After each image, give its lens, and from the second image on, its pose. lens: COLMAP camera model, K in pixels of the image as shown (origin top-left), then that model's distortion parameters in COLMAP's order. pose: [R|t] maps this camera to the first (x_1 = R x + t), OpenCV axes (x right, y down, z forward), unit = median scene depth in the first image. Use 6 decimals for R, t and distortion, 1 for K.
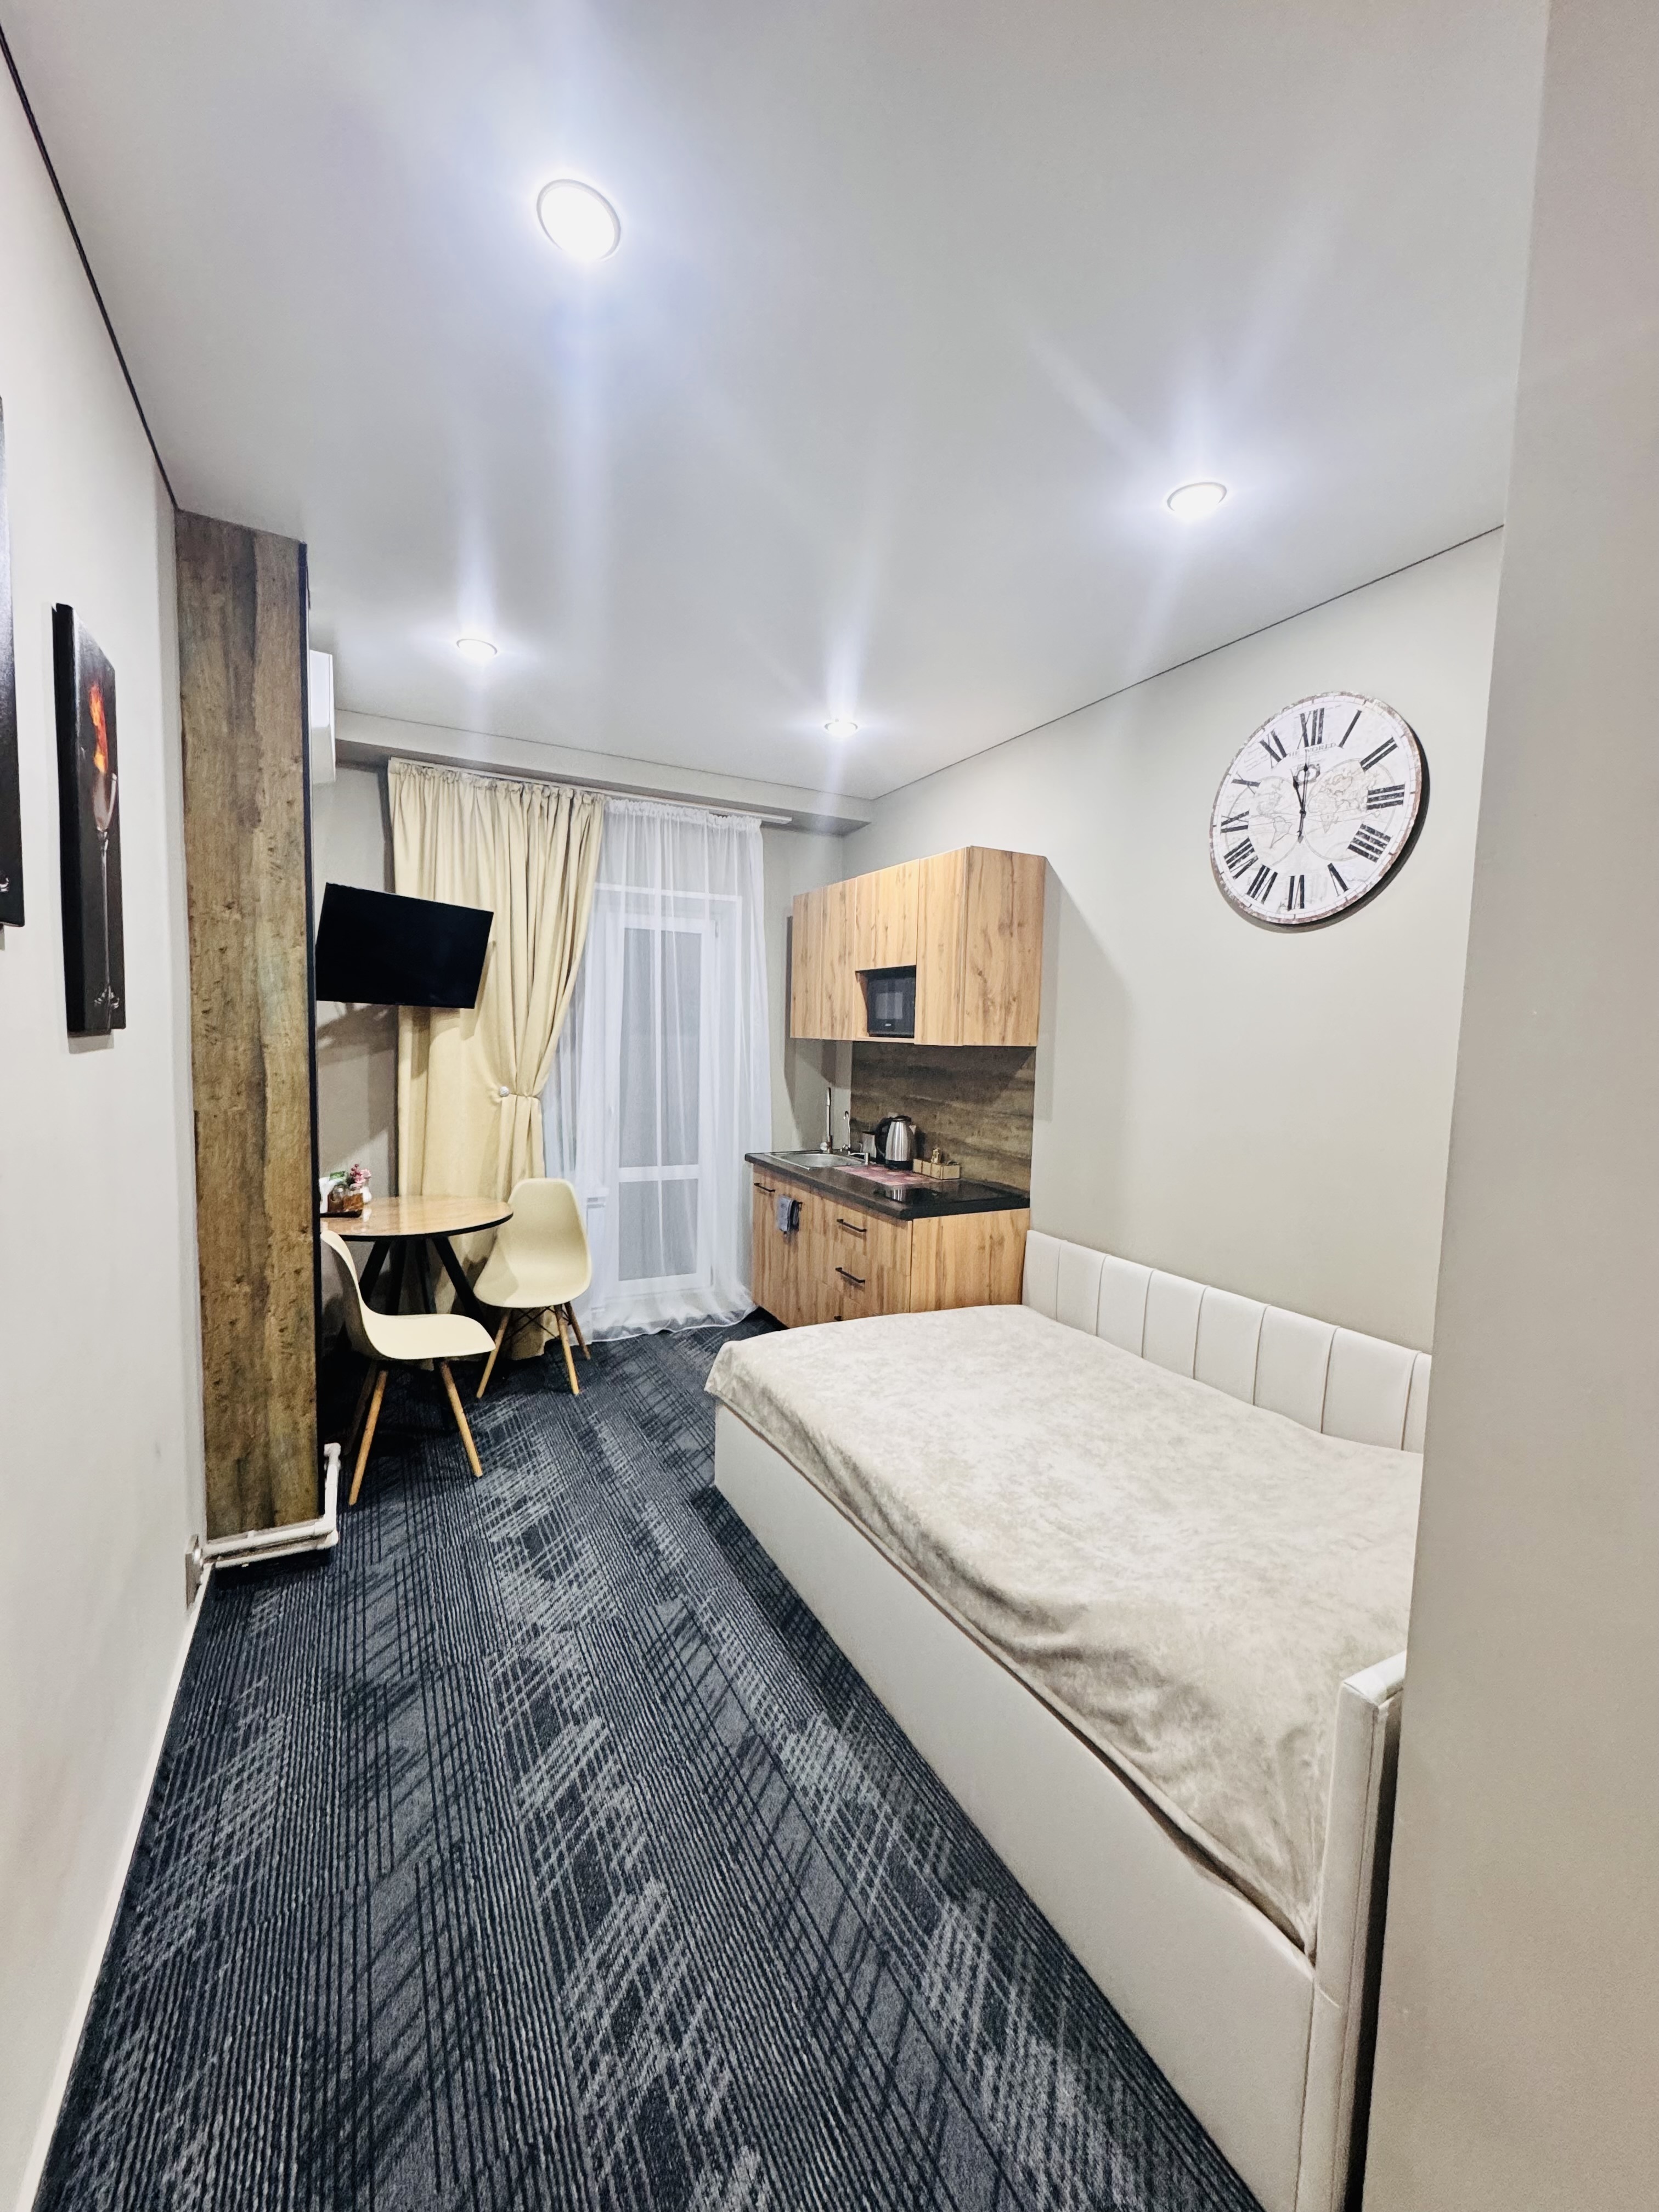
lens RADIAL K [[879.9, 0, 827.4], [0, 879.9, 1102.2], [0, 0, 1]] dist [0.002043, -0.000887]
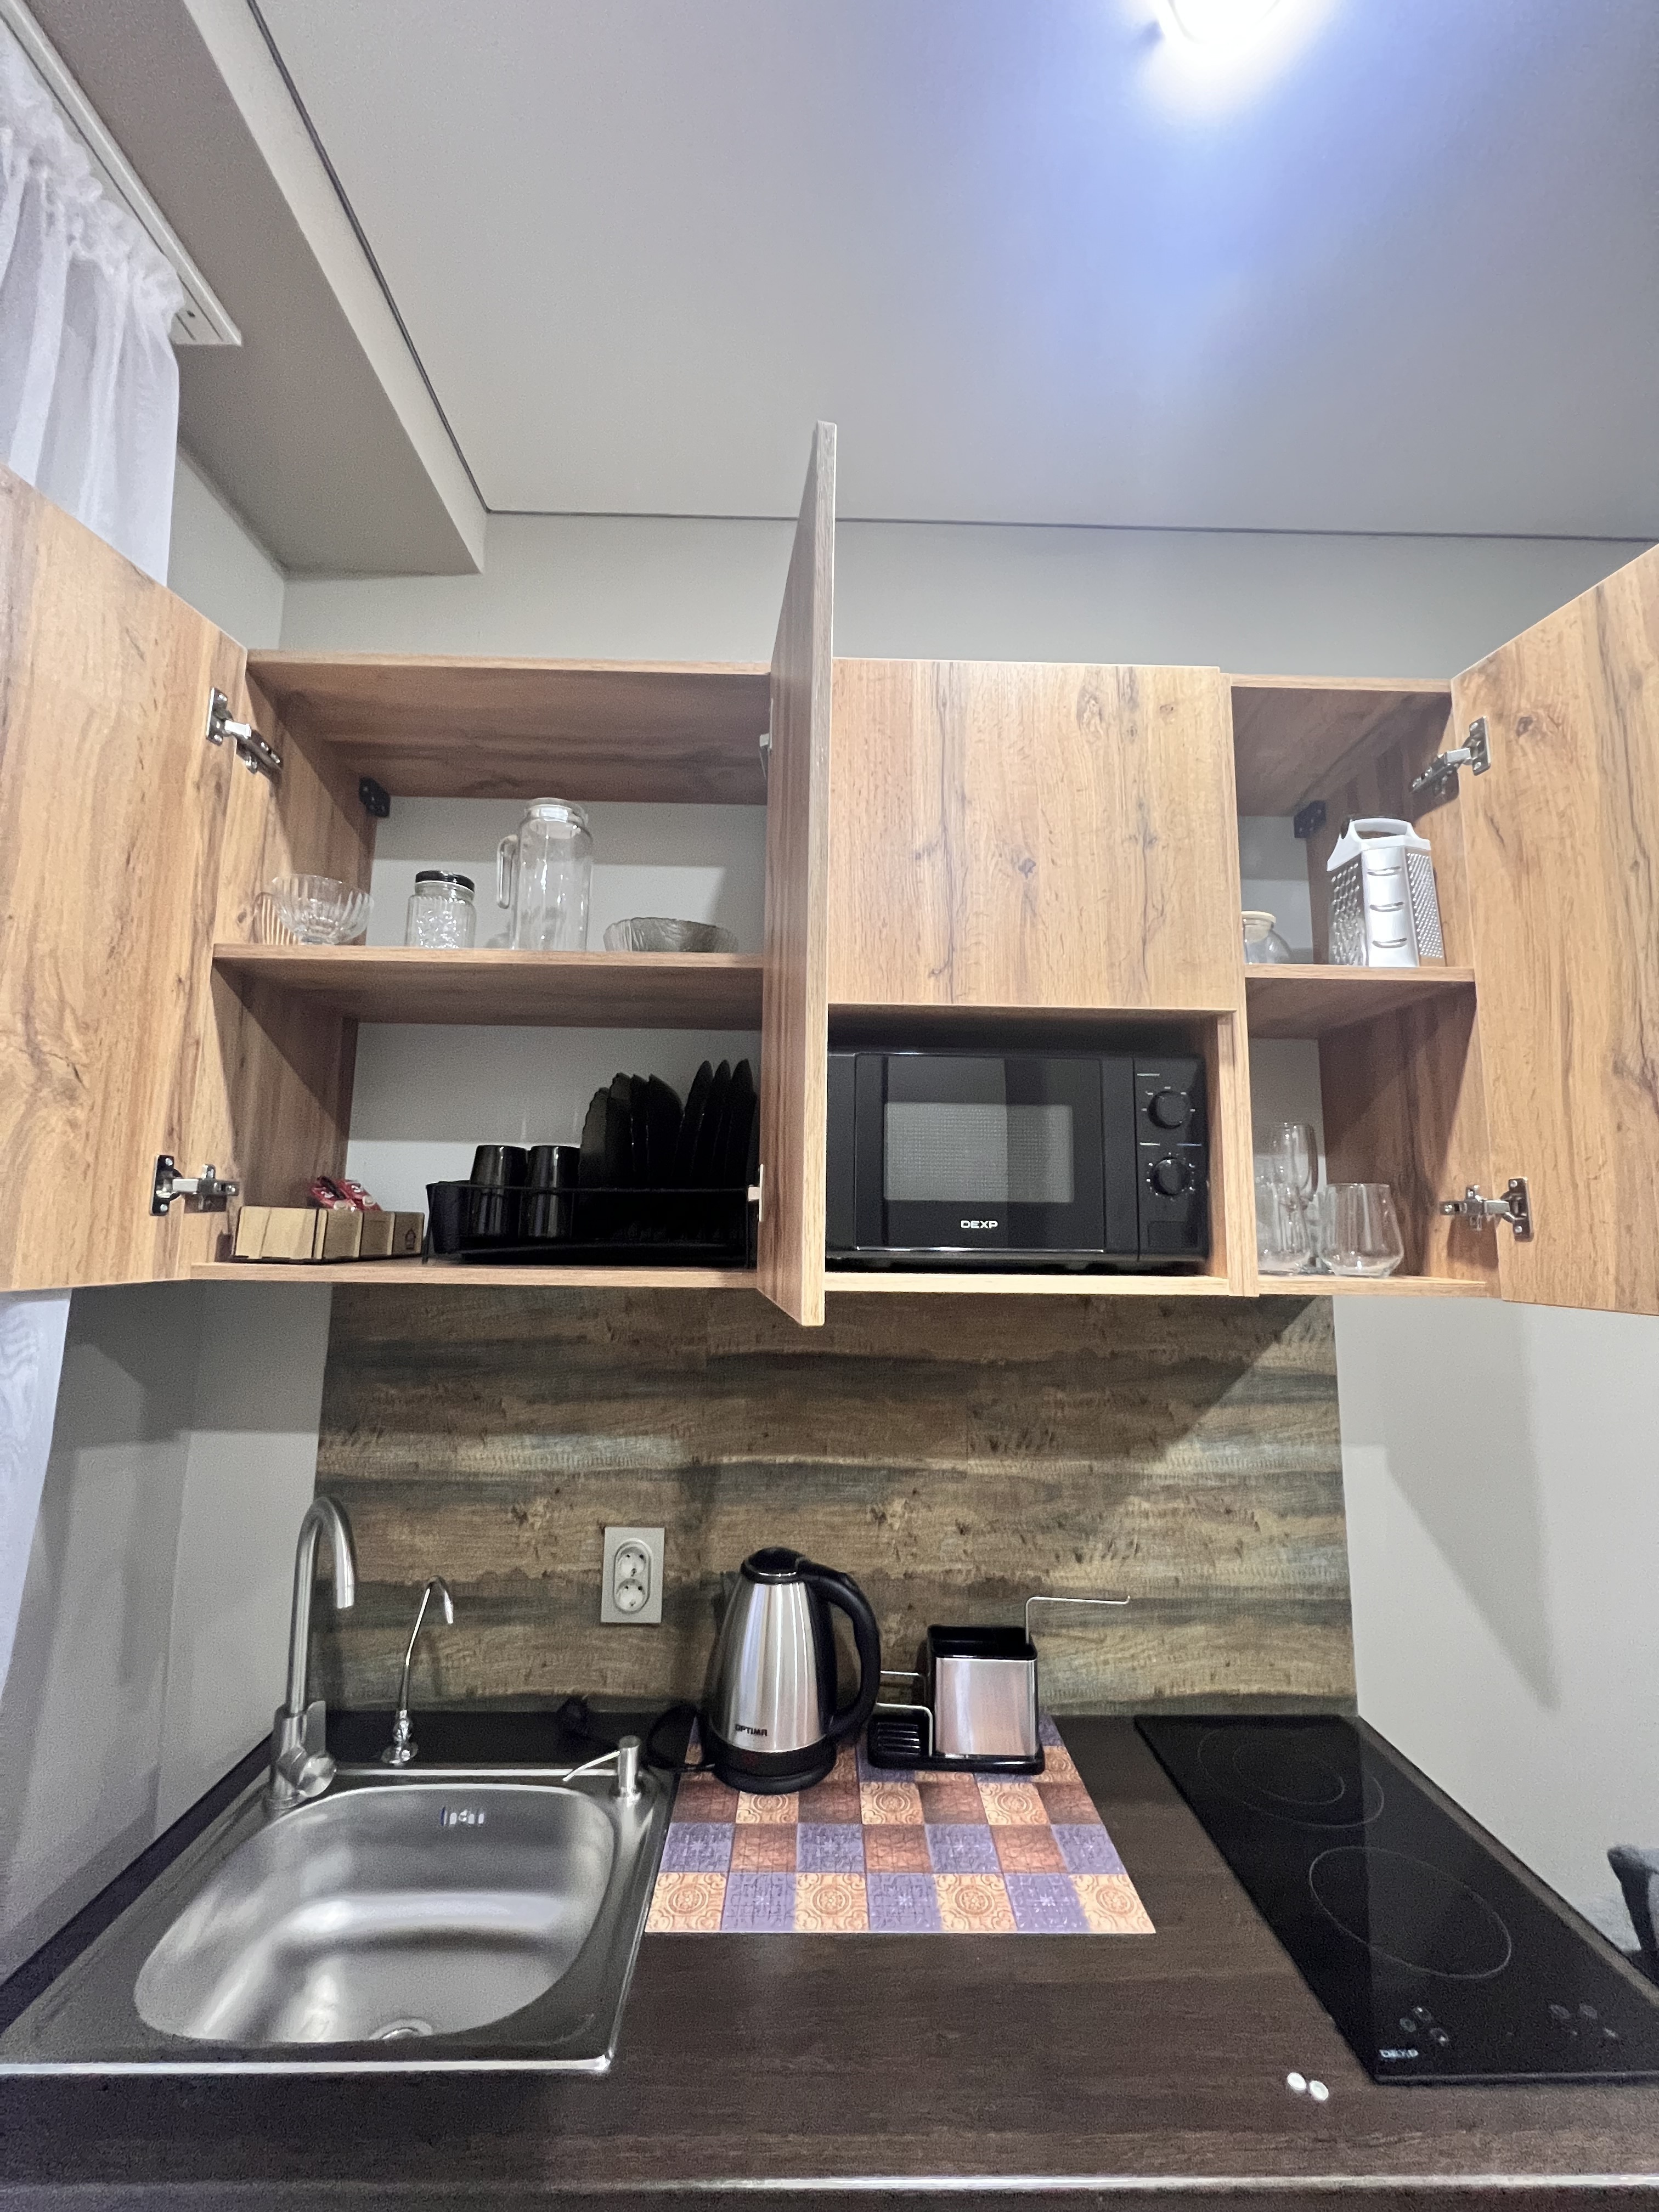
lens RADIAL K [[888.9, 0, 826.6], [0, 888.9, 1107.0], [0, 0, 1]] dist [-0.005489, 0.000938]
pose [[0.448537, 0.099138, 0.888249, -0.314160], [0.068167, 0.987140, -0.144598, -0.146046], [-0.891161, 0.125406, 0.436011, 1.541937]]
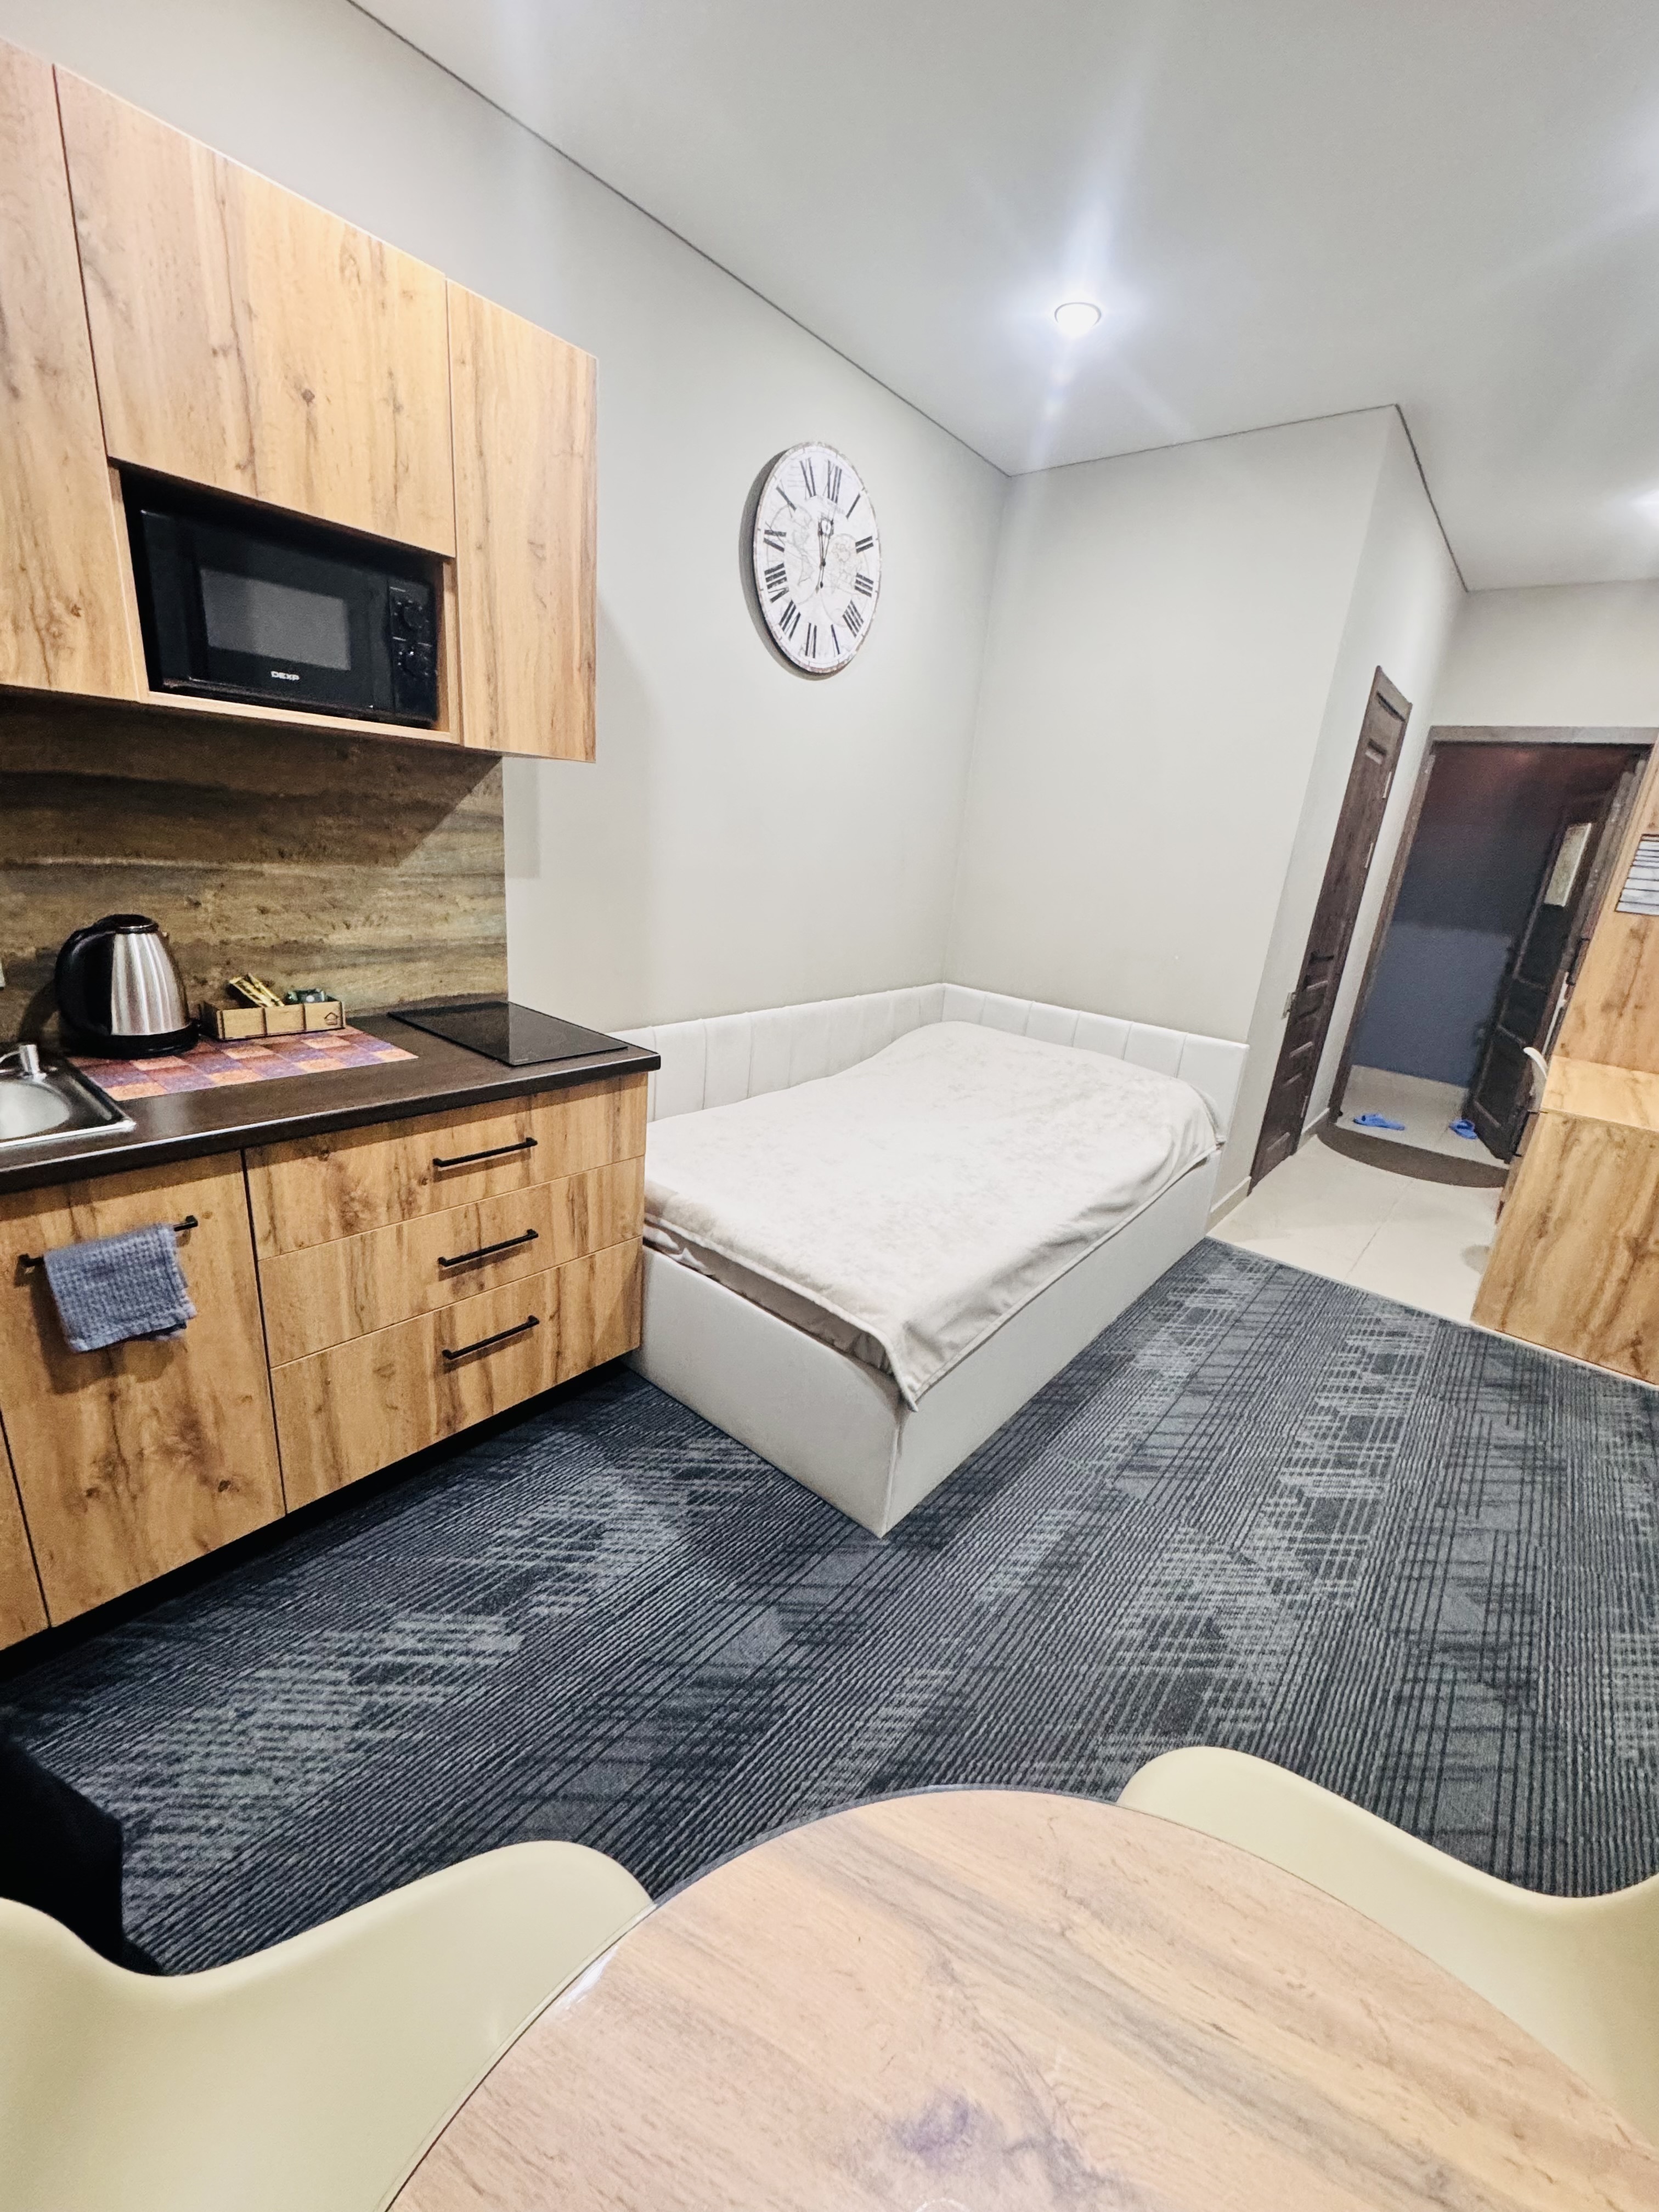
lens RADIAL K [[879.9, 0, 826.5], [0, 879.9, 1103.1], [0, 0, 1]] dist [0.002043, -0.000887]
pose [[-0.378198, -0.336533, 0.862387, -0.701594], [-0.022099, 0.934598, 0.355020, -0.092010], [-0.925461, 0.115210, -0.360900, 1.575728]]
